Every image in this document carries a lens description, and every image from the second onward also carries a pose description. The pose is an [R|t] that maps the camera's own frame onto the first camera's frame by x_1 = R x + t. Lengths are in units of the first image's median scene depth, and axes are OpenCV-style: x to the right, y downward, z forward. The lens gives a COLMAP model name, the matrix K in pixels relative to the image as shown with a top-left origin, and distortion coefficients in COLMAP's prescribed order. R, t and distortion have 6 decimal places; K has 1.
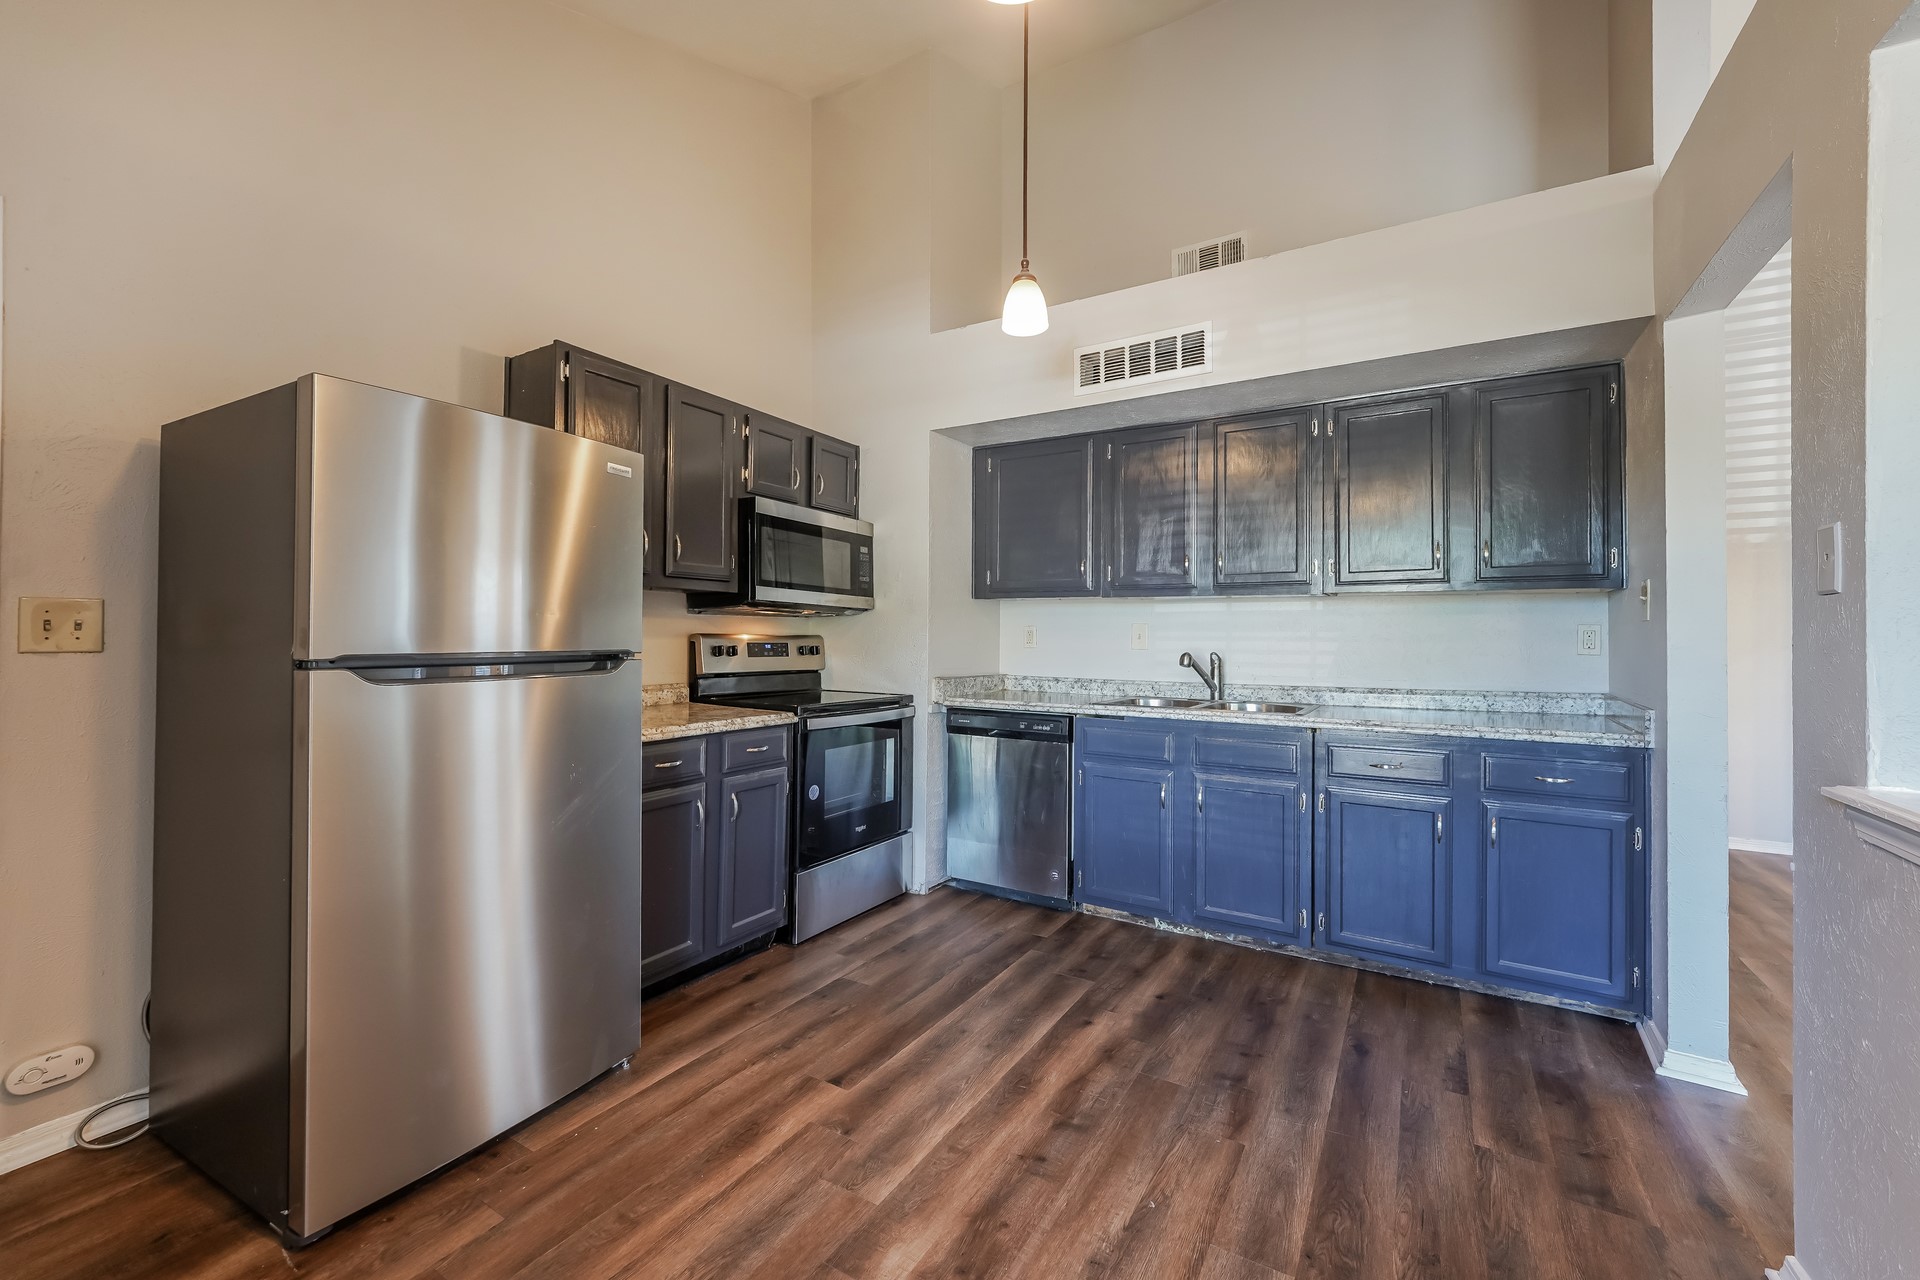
lens RADIAL K [[792.2, 0, 967.8], [0, 792.2, 631.7], [0, 0, 1]] dist [-0.015238, 0.003022]
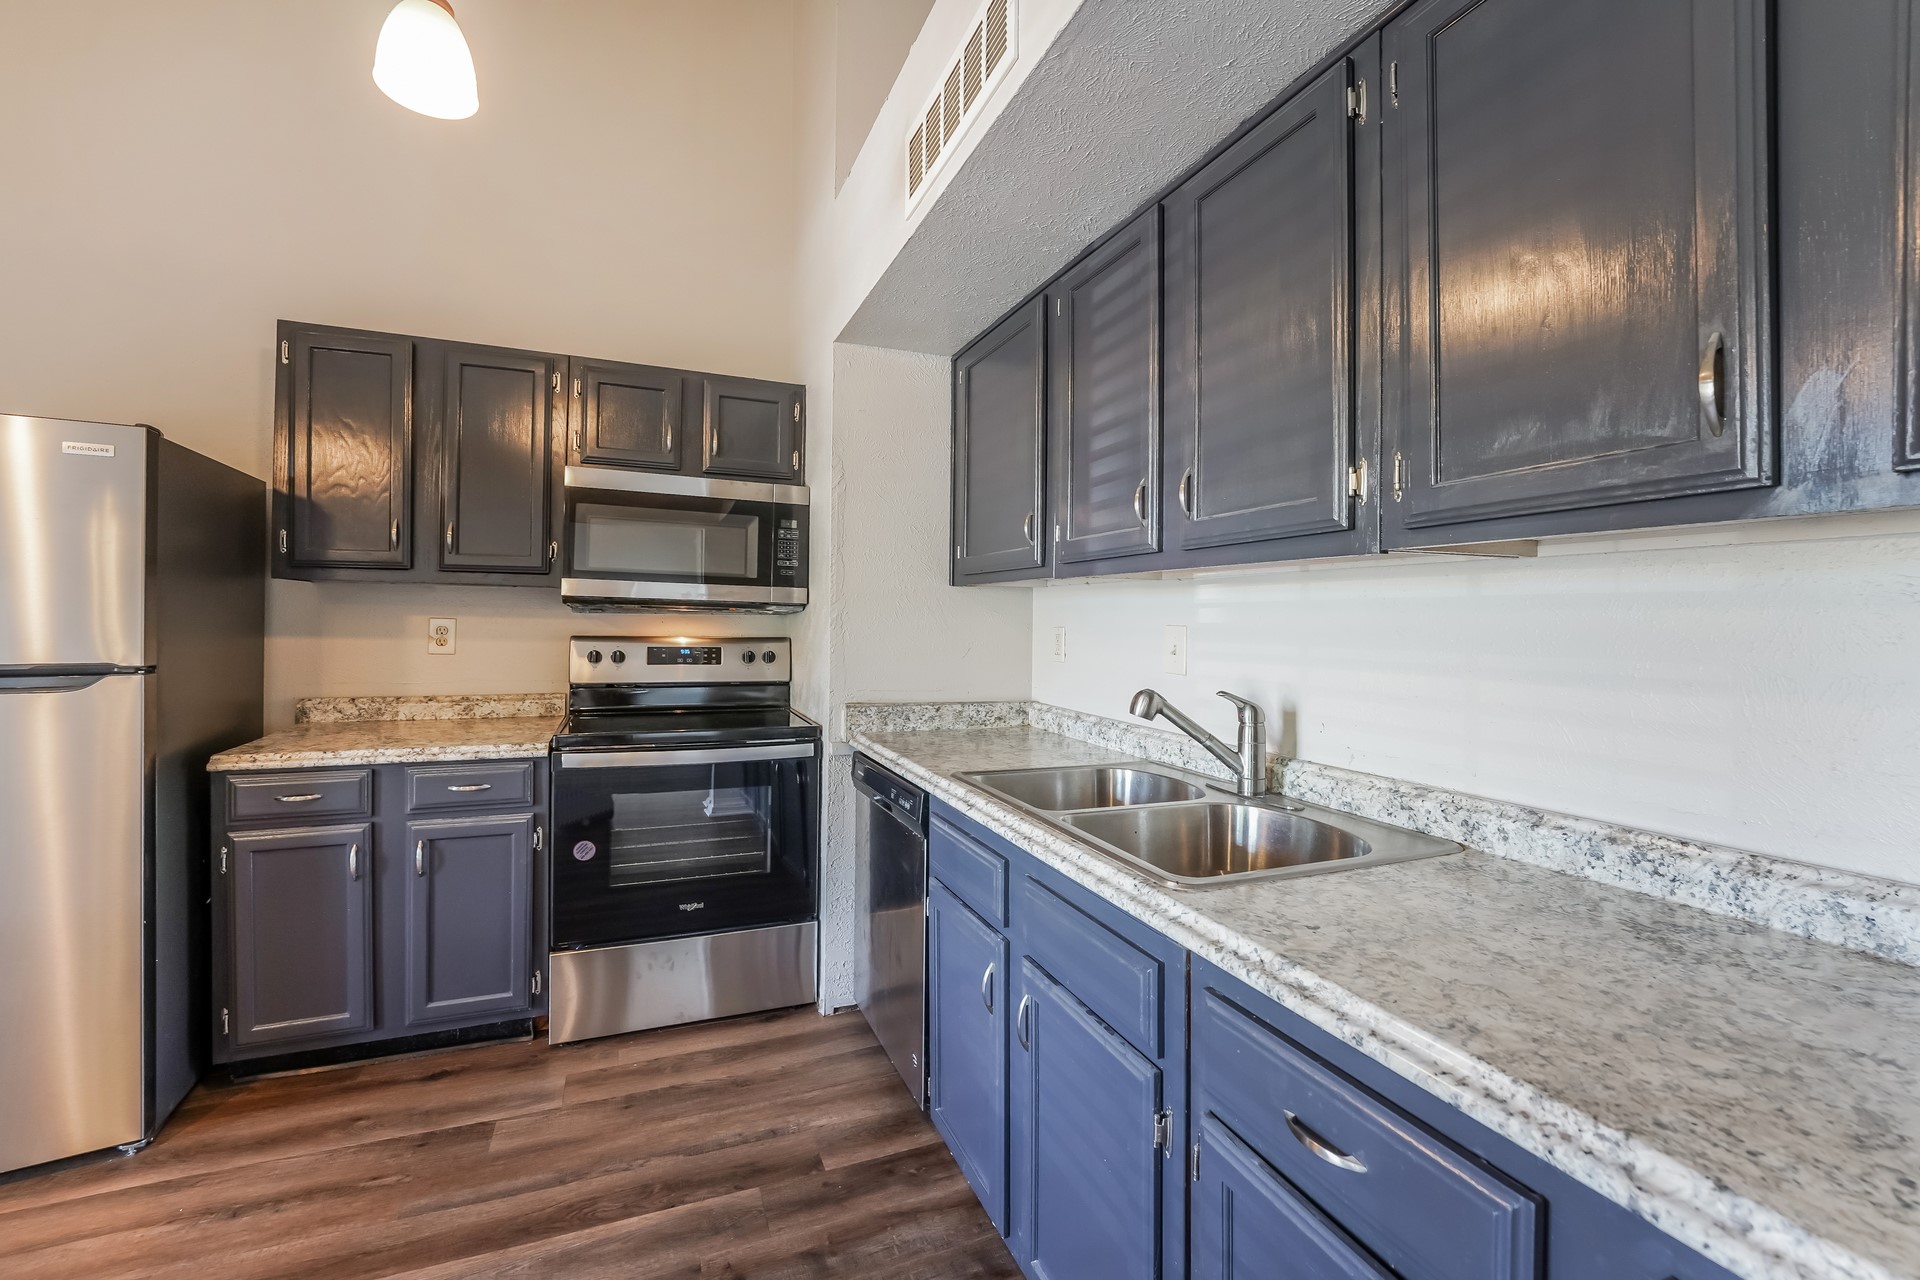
lens RADIAL K [[792.2, 0, 968.7], [0, 792.2, 625.1], [0, 0, 1]] dist [-0.015238, 0.003022]
pose [[0.785755, 0.004782, -0.618519, 0.513047], [-0.001305, 0.999981, 0.006074, -0.015320], [0.618536, -0.003966, 0.785746, 0.587885]]
